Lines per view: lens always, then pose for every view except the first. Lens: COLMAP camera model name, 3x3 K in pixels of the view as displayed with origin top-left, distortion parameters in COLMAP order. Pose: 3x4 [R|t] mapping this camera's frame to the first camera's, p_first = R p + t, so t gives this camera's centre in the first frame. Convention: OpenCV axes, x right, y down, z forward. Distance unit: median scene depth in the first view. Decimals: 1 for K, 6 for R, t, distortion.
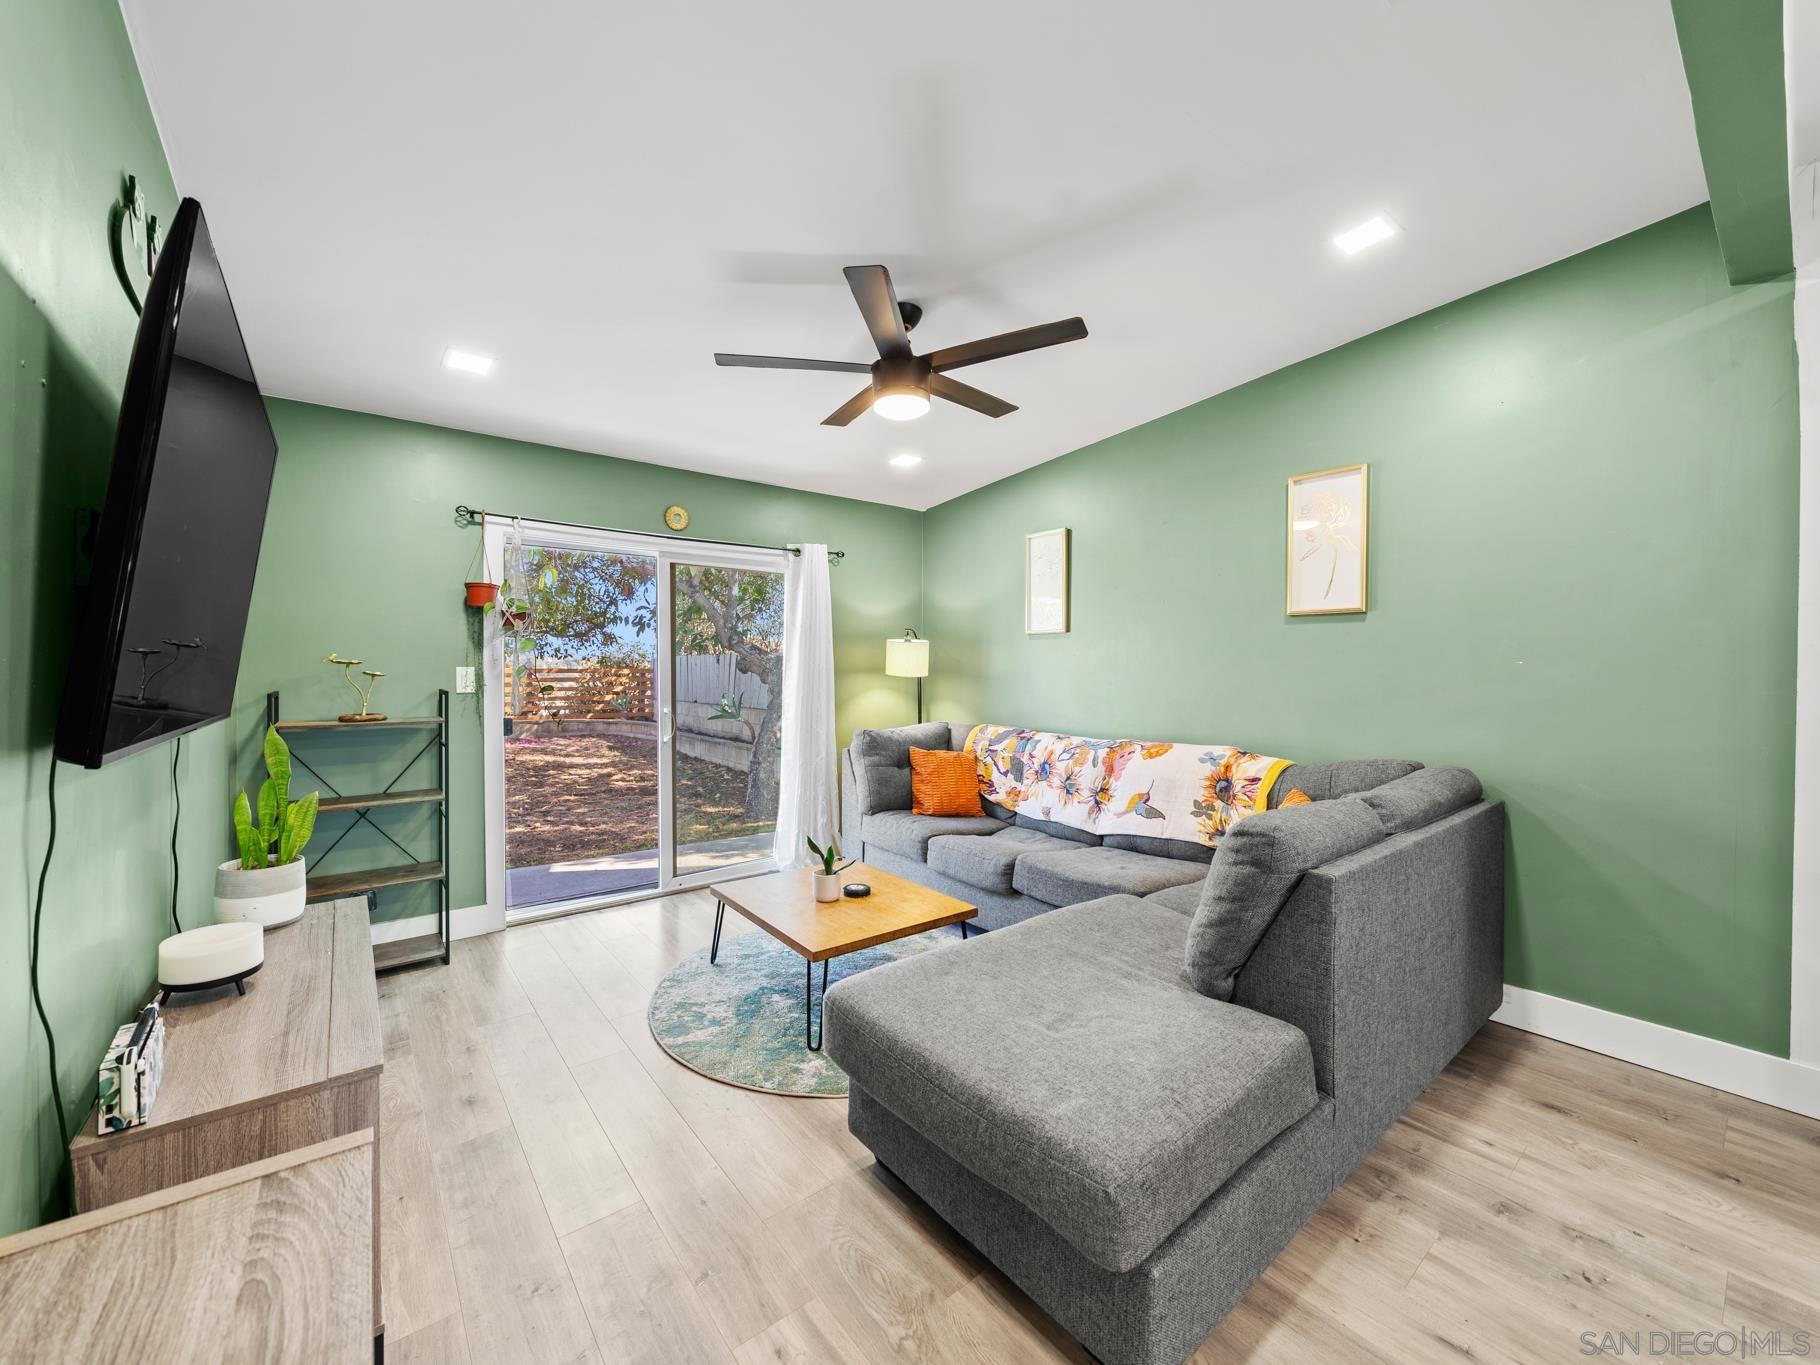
lens RADIAL K [[704.8, 0, 898.1], [0, 704.8, 678.2], [0, 0, 1]] dist [-0.005187, -0.000873]
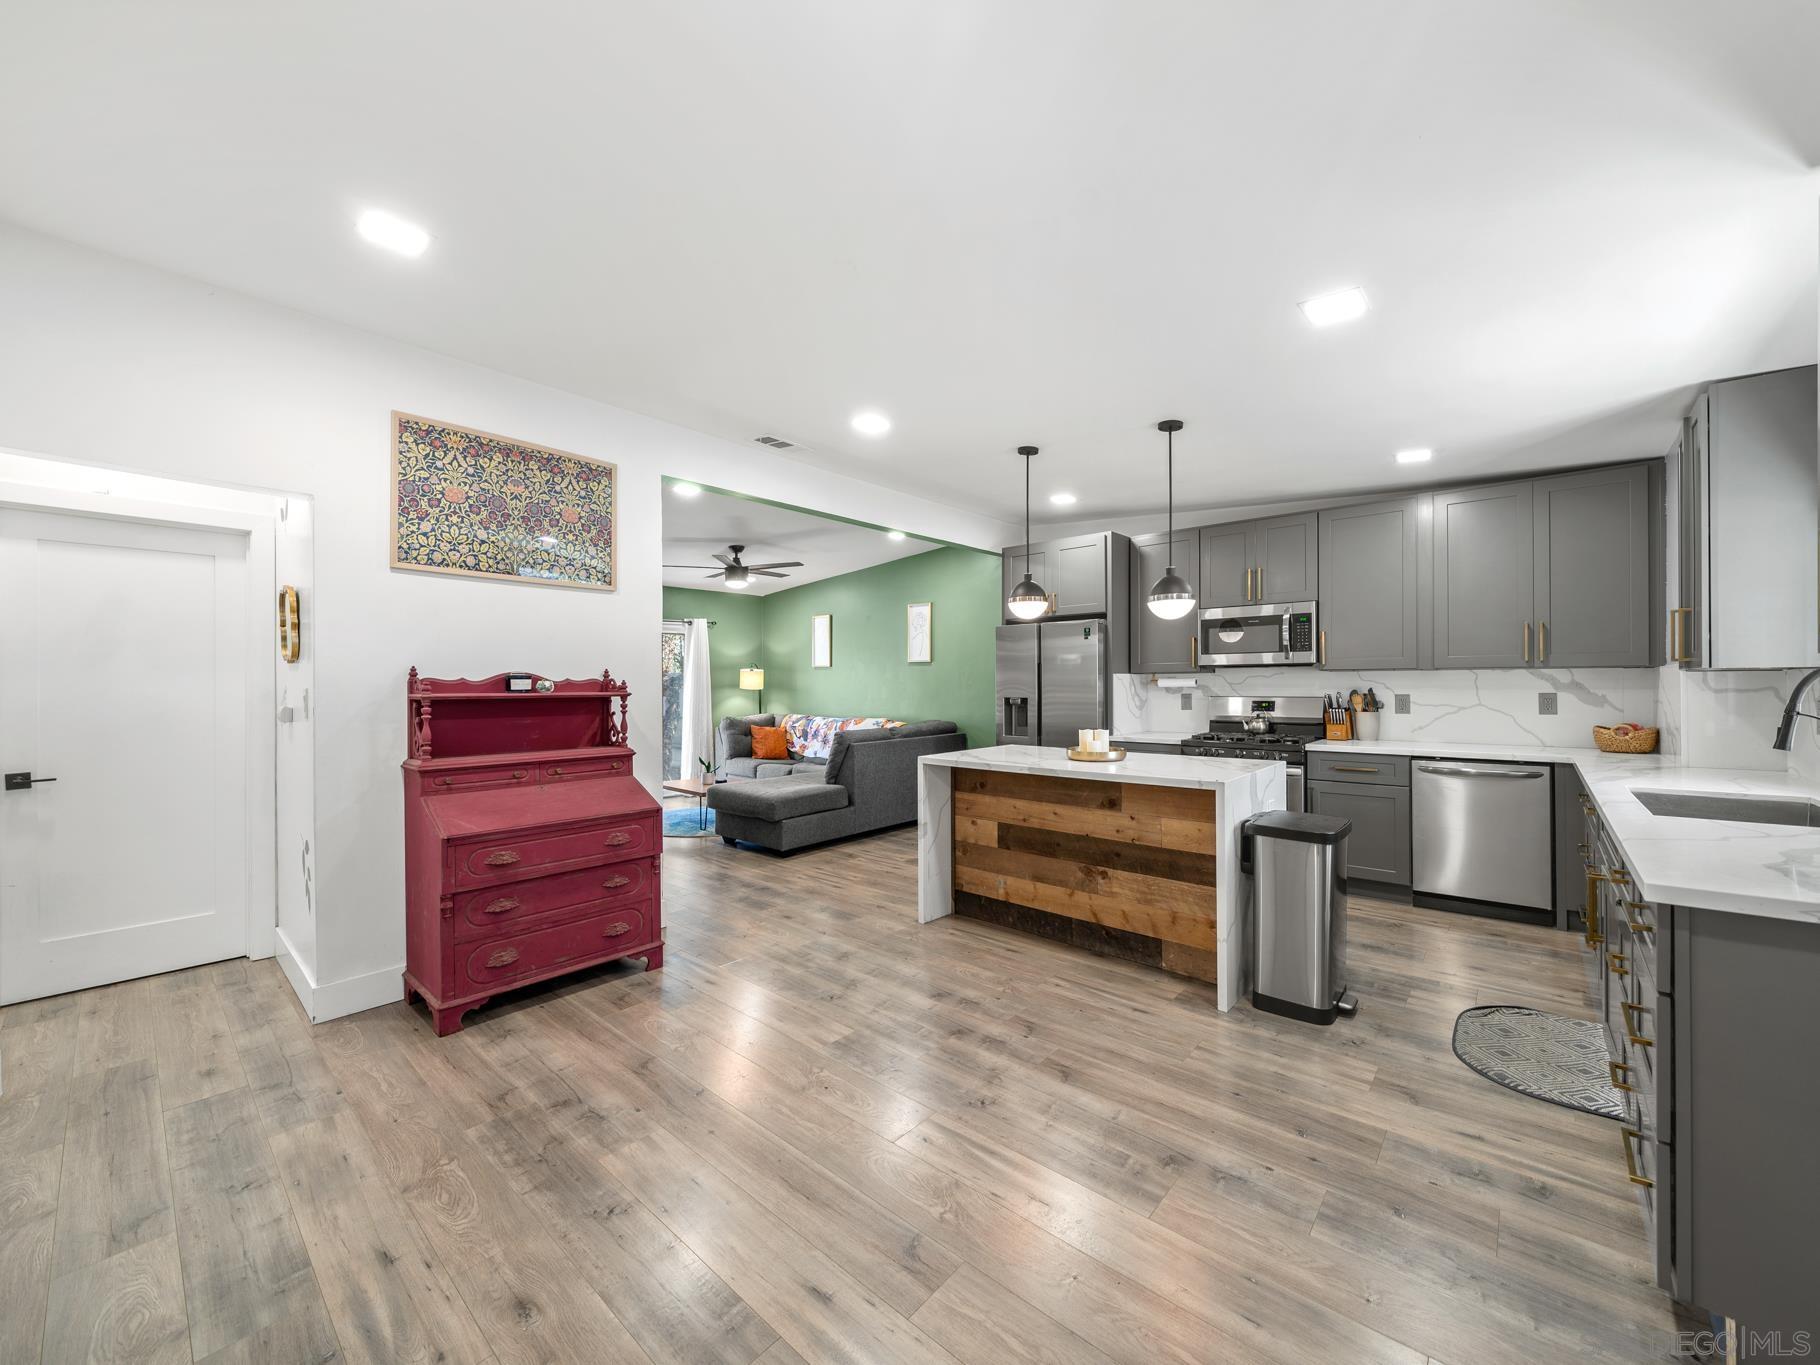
lens RADIAL K [[704.8, 0, 915.1], [0, 704.8, 686.4], [0, 0, 1]] dist [-0.005187, -0.000873]
pose [[0.982165, -0.005126, 0.187951, 0.108751], [0.006317, 0.999964, -0.005741, 0.004568], [-0.187915, 0.006826, 0.982162, -1.129981]]
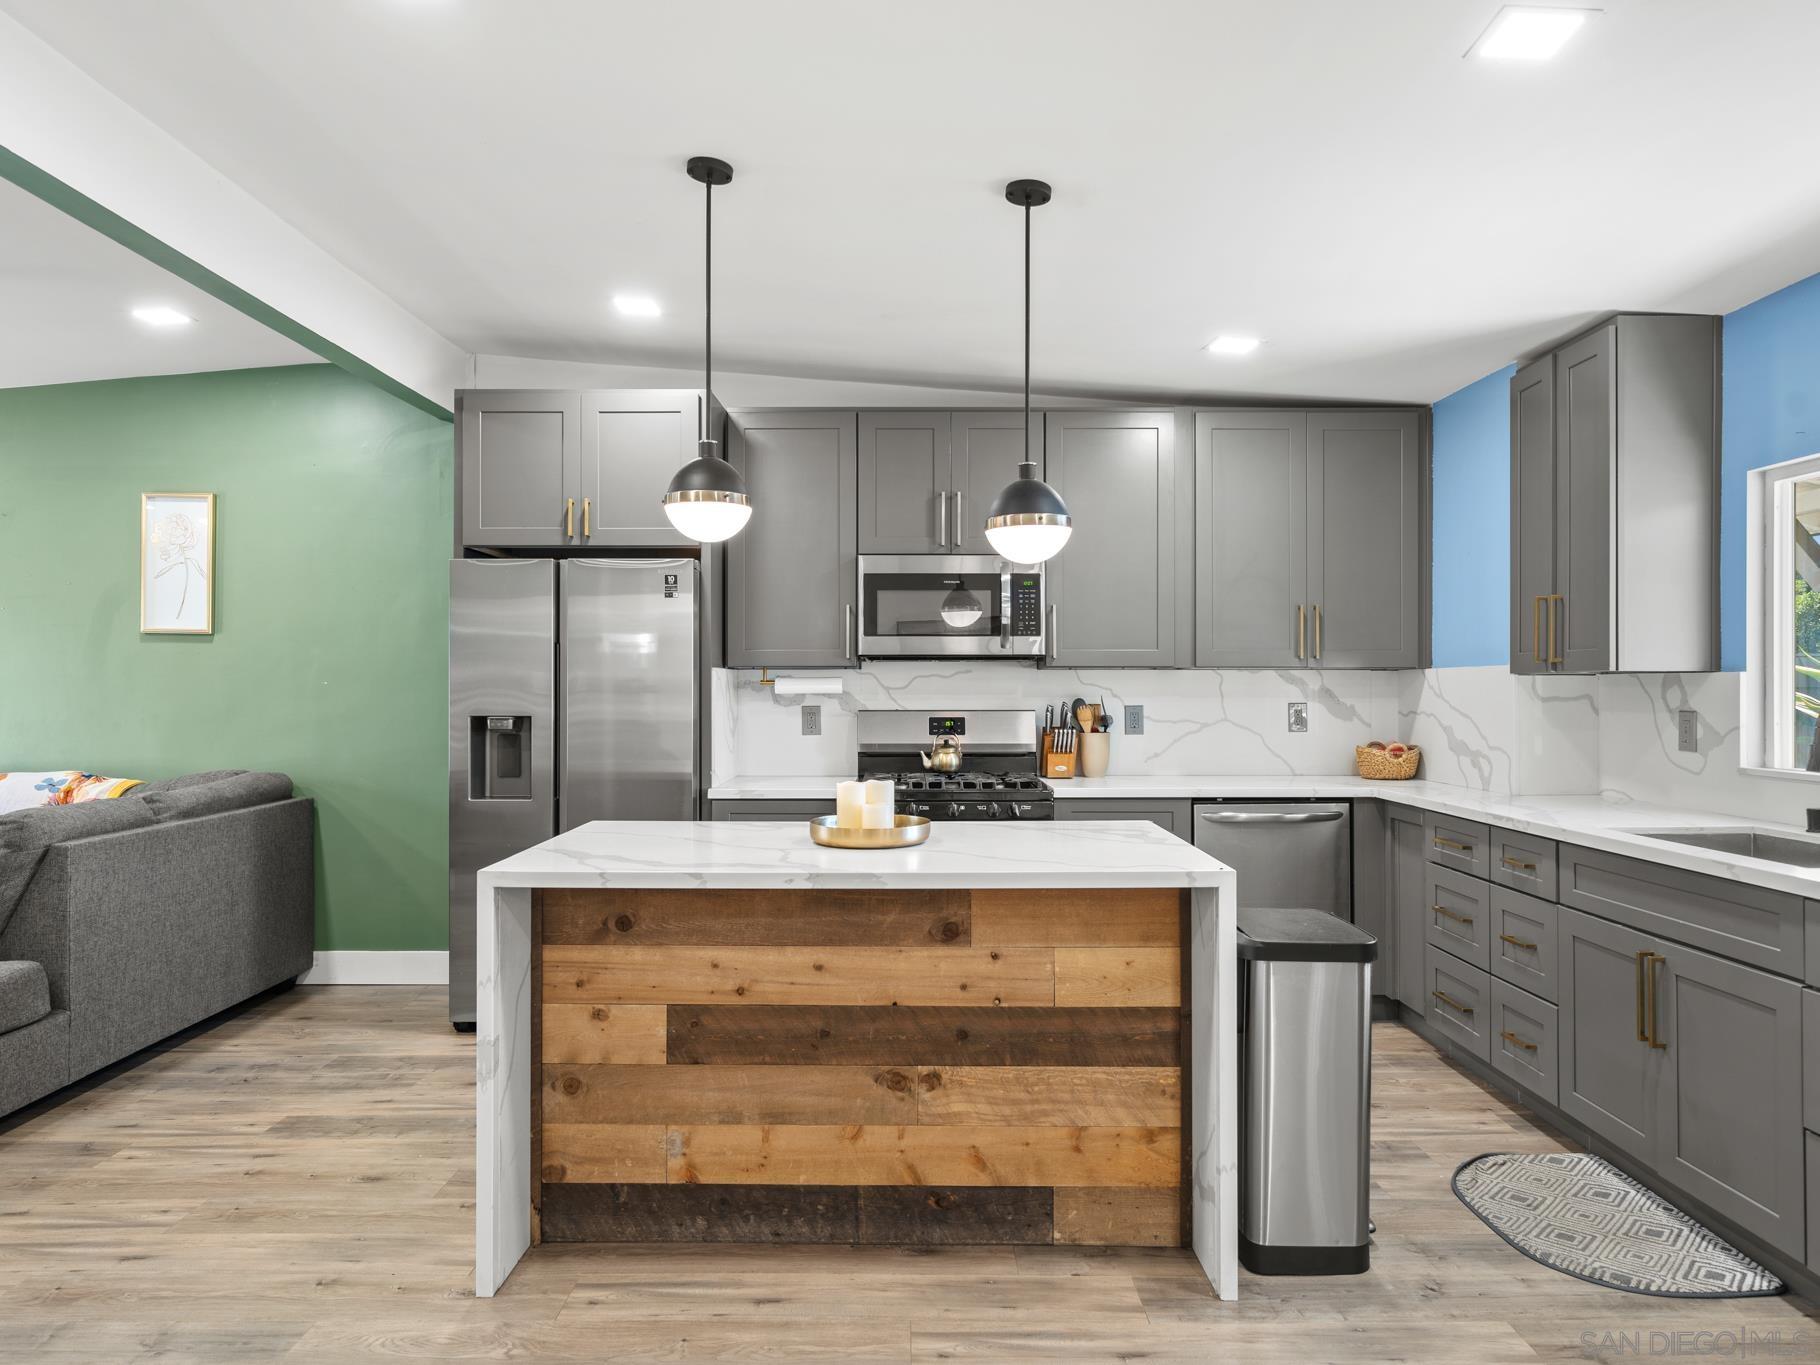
lens RADIAL K [[1193.4, 0, 903.5], [0, 1193.4, 687.6], [0, 0, 1]] dist [-0.001813, 0.003894]
pose [[0.618047, 0.000390, 0.786141, -0.081120], [0.006241, 0.999966, -0.005403, 0.001910], [-0.786117, 0.008246, 0.618023, -0.725662]]
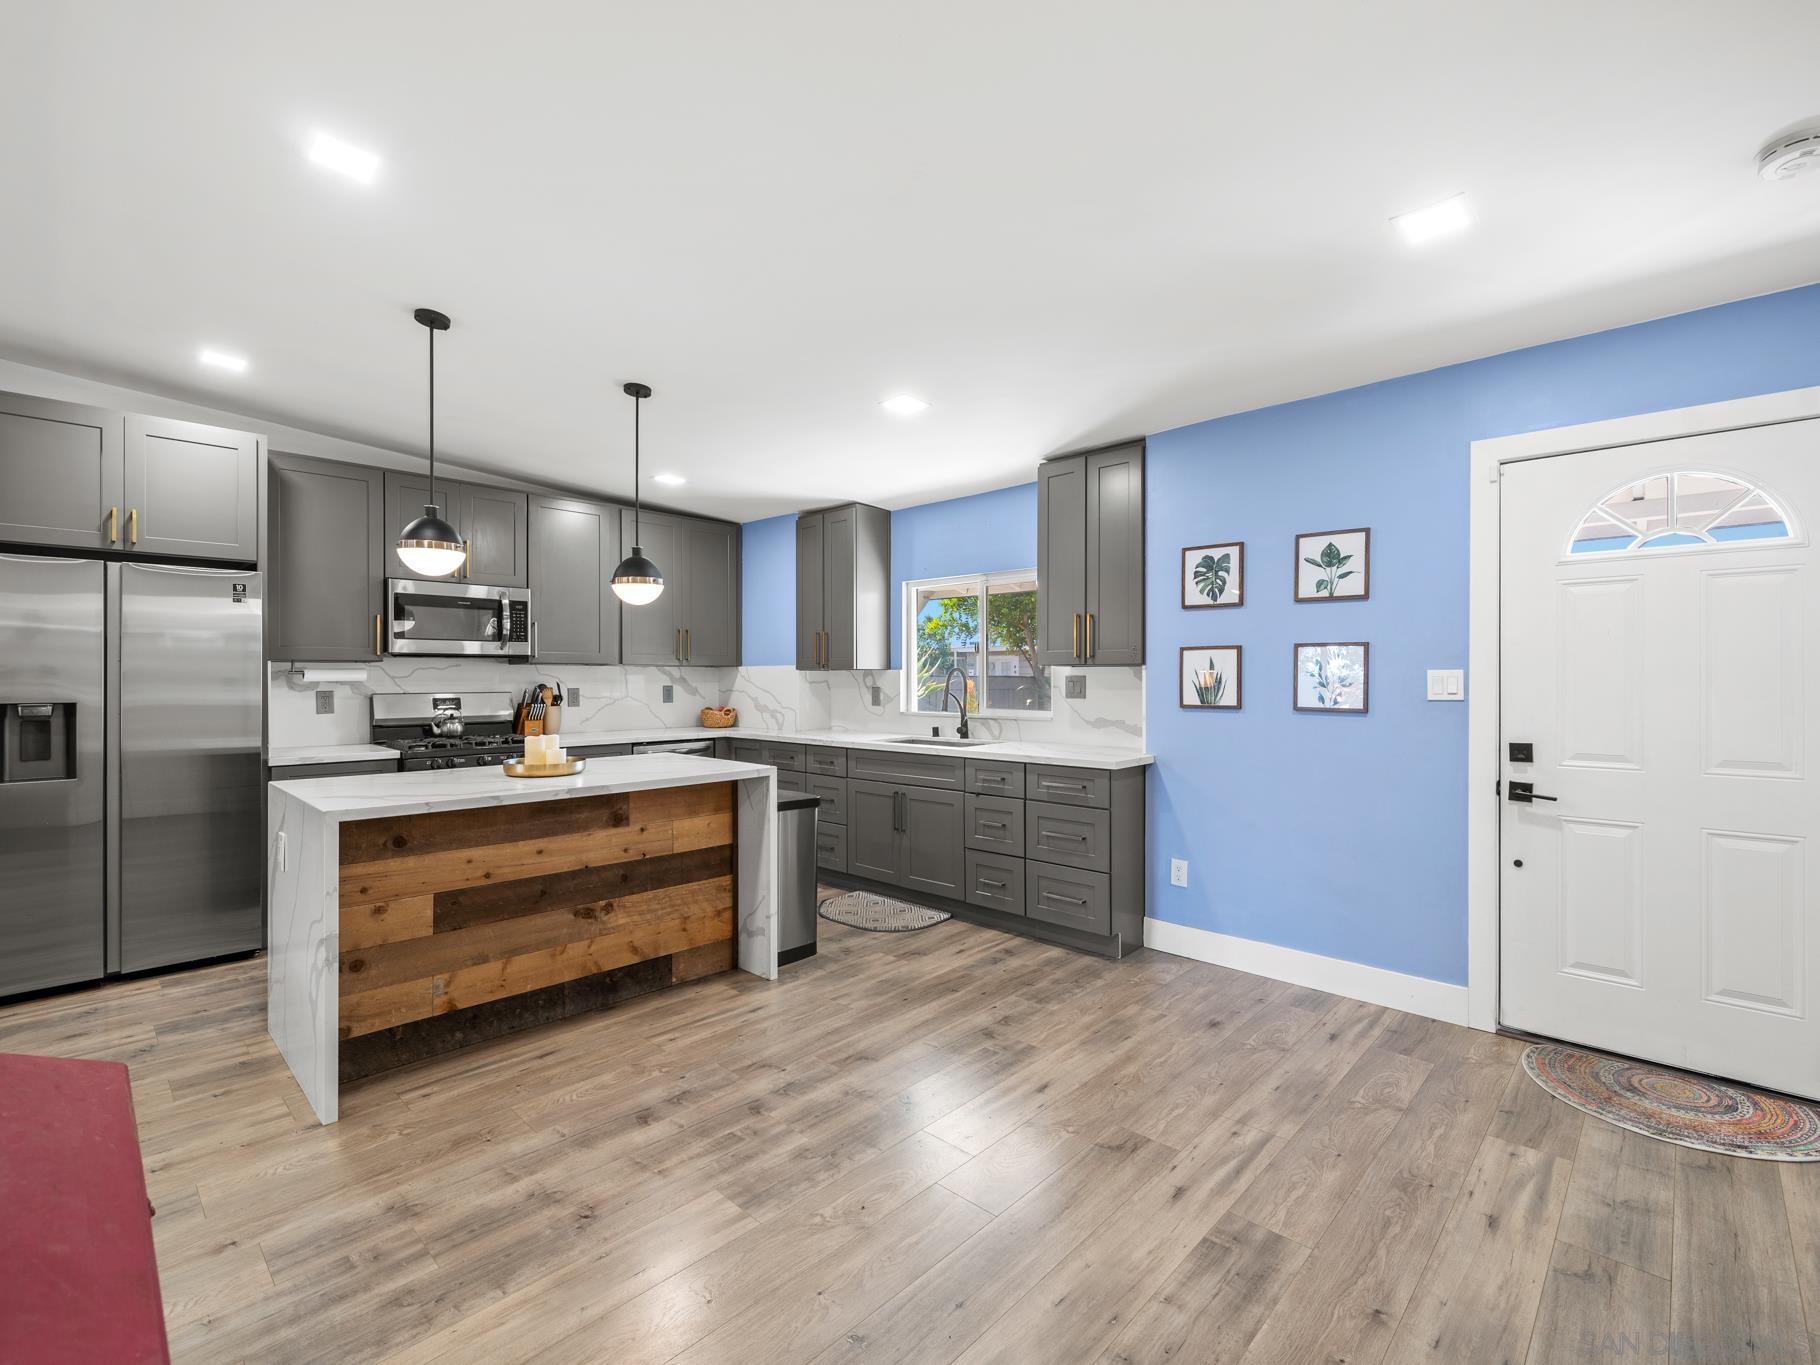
lens RADIAL K [[821.3, 0, 913.2], [0, 821.3, 676.4], [0, 0, 1]] dist [-0.002889, -0.000409]
pose [[-0.146449, 0.000839, 0.989218, -0.394320], [0.008272, 0.999966, 0.000376, 0.000198], [-0.989184, 0.008238, -0.146450, -0.469027]]
